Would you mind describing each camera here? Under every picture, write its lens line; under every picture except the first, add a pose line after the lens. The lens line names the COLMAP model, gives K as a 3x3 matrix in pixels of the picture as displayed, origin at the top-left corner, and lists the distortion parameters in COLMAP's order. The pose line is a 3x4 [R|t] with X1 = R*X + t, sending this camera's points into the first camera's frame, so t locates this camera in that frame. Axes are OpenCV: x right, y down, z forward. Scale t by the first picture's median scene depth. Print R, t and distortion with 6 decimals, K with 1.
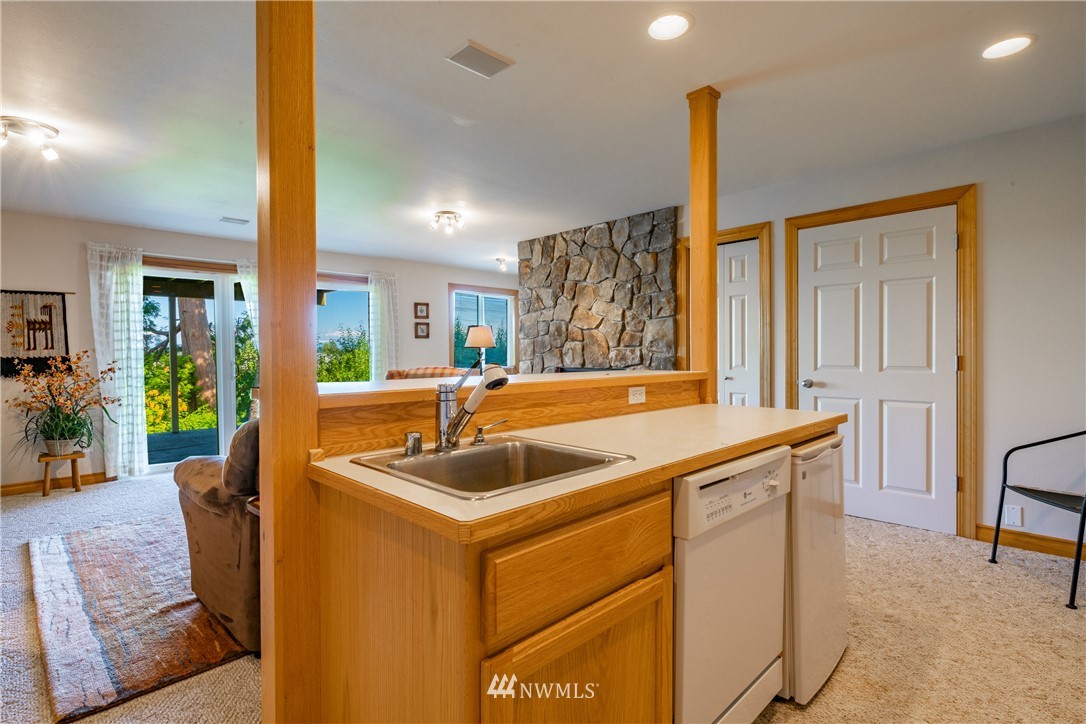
lens RADIAL K [[527.4, 0, 543.1], [0, 527.4, 360.4], [0, 0, 1]] dist [-0.000868, -0.001196]
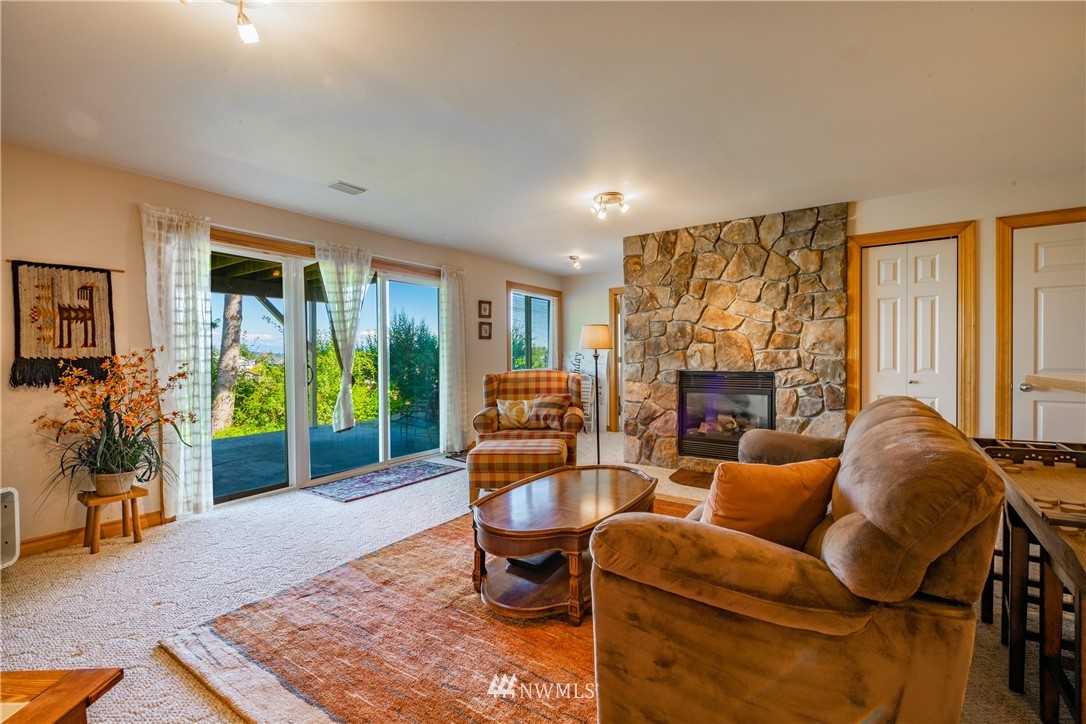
lens RADIAL K [[480.6, 0, 543.1], [0, 480.6, 361.5], [0, 0, 1]] dist [-0.002502, -0.000827]
pose [[0.983691, 0.001858, 0.179855, -0.422436], [-0.001140, 0.999991, -0.004096, 0.000806], [-0.179860, 0.003825, 0.983685, 0.229514]]
